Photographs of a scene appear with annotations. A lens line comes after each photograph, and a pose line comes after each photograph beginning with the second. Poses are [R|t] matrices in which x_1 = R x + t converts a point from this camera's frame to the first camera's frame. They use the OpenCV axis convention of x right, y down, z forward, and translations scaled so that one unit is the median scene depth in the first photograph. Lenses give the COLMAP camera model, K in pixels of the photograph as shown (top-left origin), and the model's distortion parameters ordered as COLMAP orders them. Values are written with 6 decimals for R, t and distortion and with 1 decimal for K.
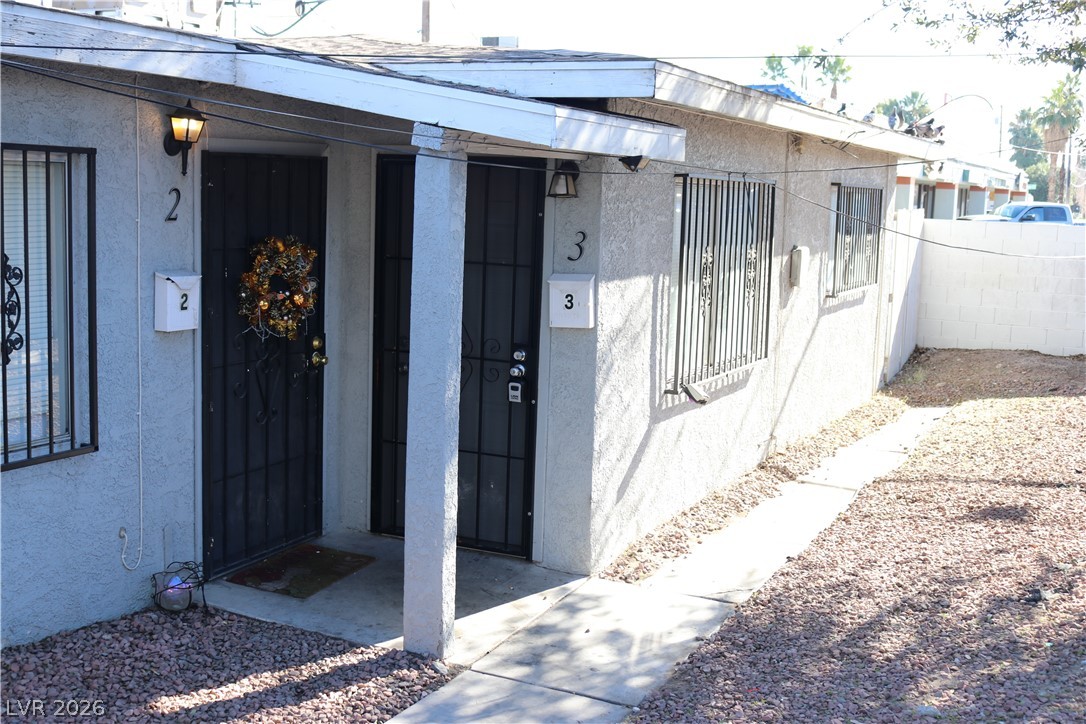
lens RADIAL K [[1355.8, 0, 543.0], [0, 1355.8, 362.0], [0, 0, 1]] dist [-0.068172, 0.086096]
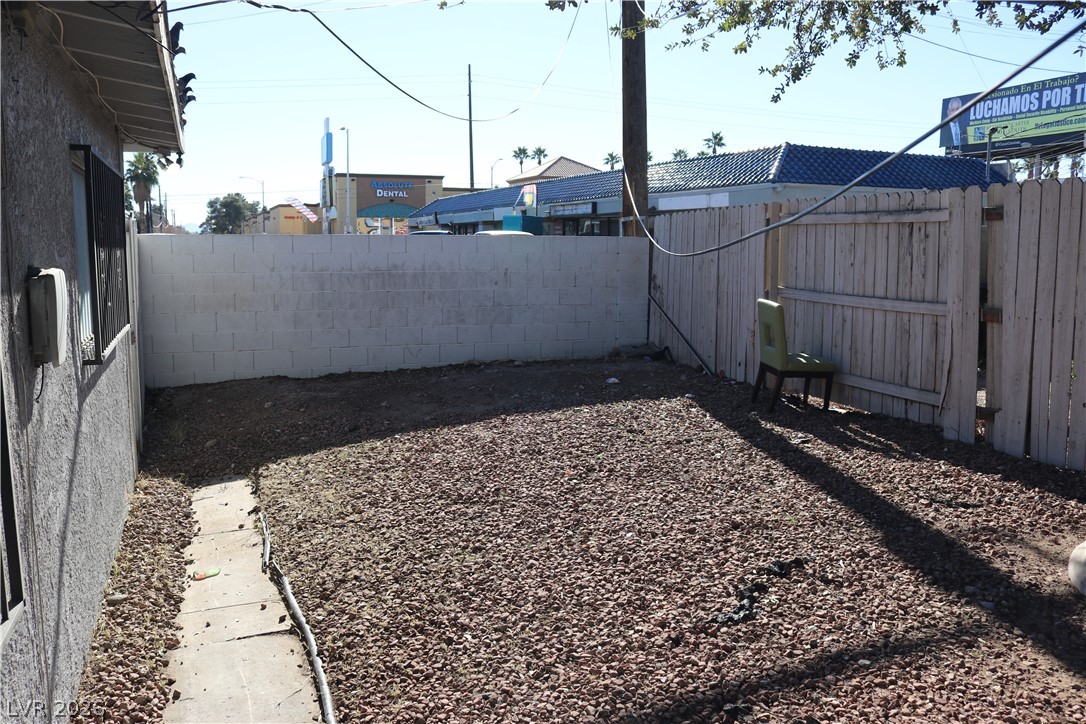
lens RADIAL K [[910.9, 0, 543.0], [0, 910.9, 362.0], [0, 0, 1]] dist [-0.154176, 0.158213]
pose [[0.702190, -0.122572, 0.701359, 0.165074], [0.109030, 0.991963, 0.064200, -0.090104], [-0.703592, 0.031389, 0.709911, 1.096055]]
